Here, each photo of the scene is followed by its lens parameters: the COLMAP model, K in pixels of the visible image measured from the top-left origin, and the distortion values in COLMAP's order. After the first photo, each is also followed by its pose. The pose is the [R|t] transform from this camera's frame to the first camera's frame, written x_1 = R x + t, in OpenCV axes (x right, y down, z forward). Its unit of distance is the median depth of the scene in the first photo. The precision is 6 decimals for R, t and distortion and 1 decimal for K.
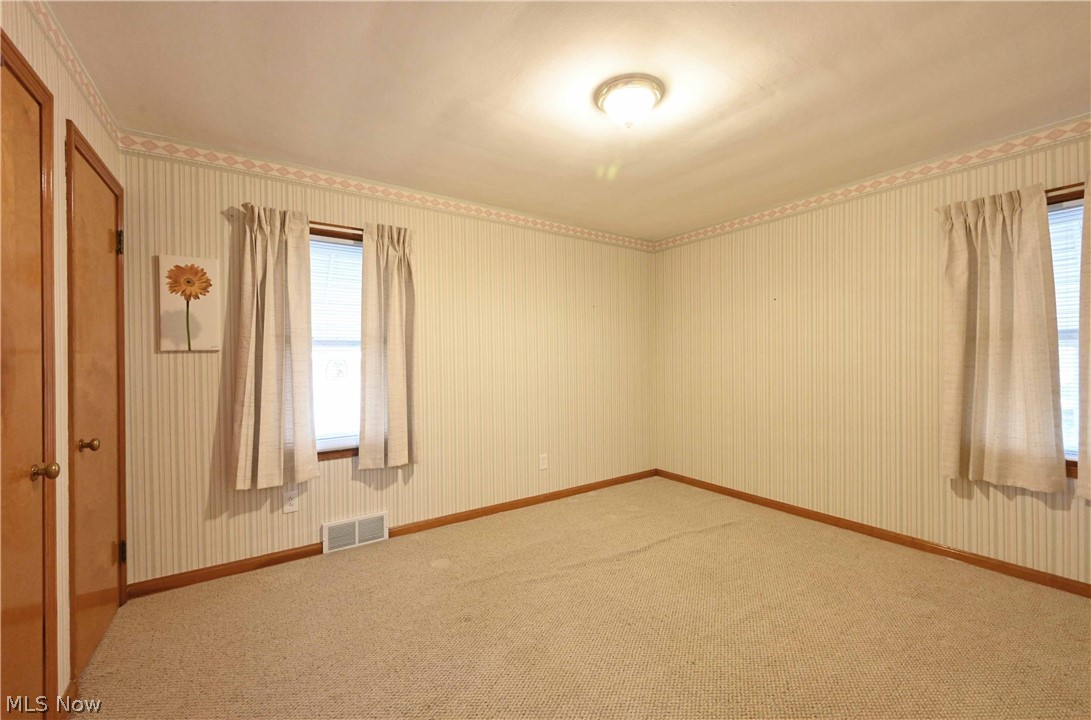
lens RADIAL K [[422.4, 0, 539.6], [0, 422.4, 363.2], [0, 0, 1]] dist [-0.001959, 0.000015]
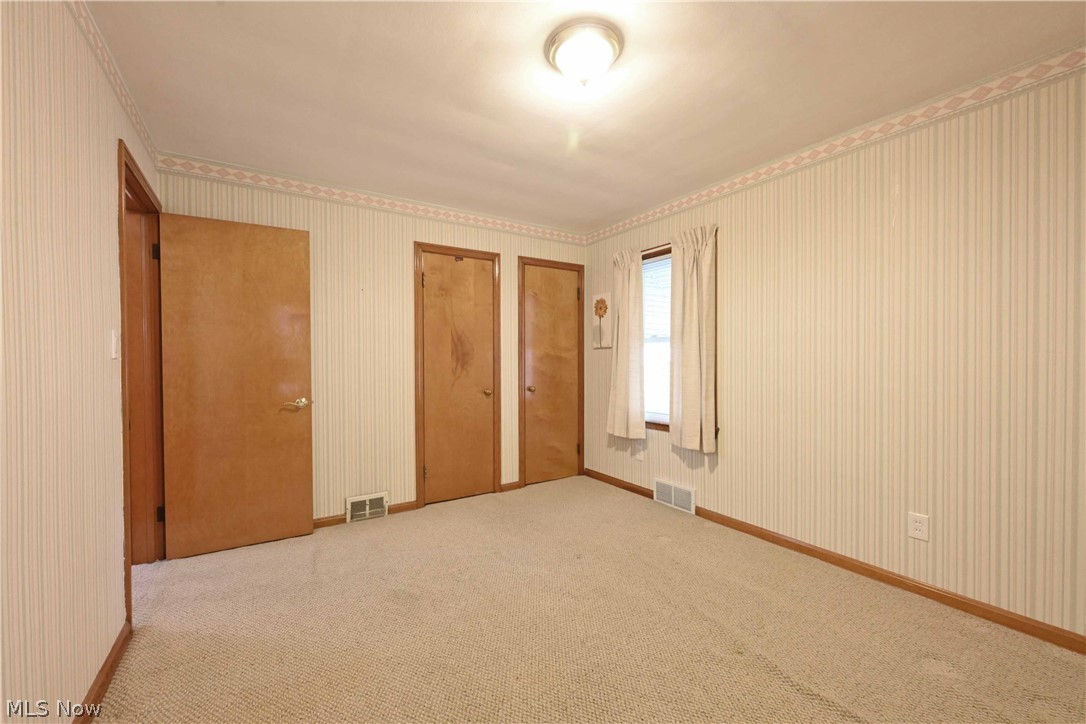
lens RADIAL K [[433.2, 0, 538.5], [0, 433.2, 360.4], [0, 0, 1]] dist [0.001582, 0.000363]
pose [[-0.015110, 0.021851, -0.999647, 0.827002], [0.005785, 0.999746, 0.021766, -0.014958], [0.999869, -0.005454, -0.015233, 0.655895]]
